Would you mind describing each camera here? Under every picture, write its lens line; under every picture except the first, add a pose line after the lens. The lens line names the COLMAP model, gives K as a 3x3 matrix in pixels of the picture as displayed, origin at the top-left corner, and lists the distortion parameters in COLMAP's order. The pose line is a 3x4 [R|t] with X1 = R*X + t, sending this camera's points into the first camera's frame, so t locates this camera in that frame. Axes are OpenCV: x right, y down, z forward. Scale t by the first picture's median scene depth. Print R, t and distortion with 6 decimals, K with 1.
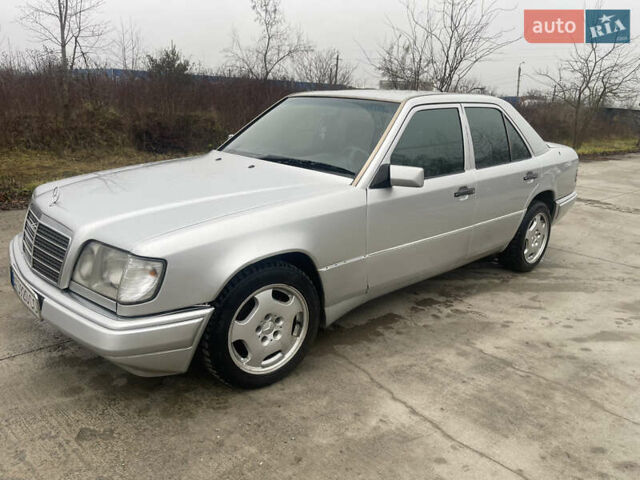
lens RADIAL K [[487.2, 0, 317.7], [0, 487.2, 241.1], [0, 0, 1]] dist [0.063426, -0.083508]
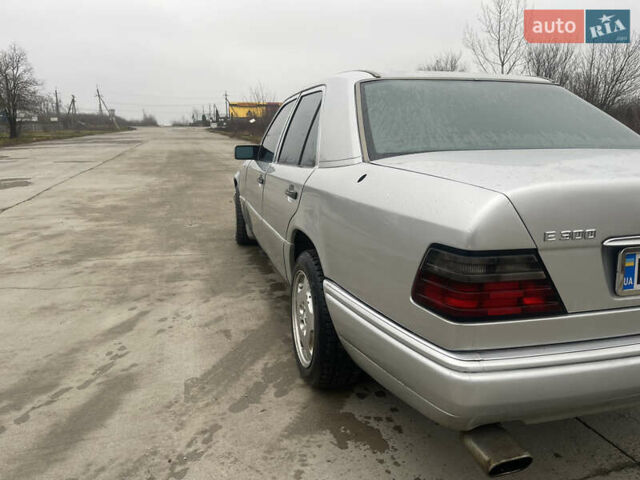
lens RADIAL K [[486.1, 0, 320.1], [0, 486.1, 241.8], [0, 0, 1]] dist [0.072437, -0.100826]
pose [[-0.458368, 0.151081, -0.875827, 1.279279], [-0.274851, 0.913043, 0.301346, -0.357819], [0.845196, 0.378849, -0.376984, 1.699139]]
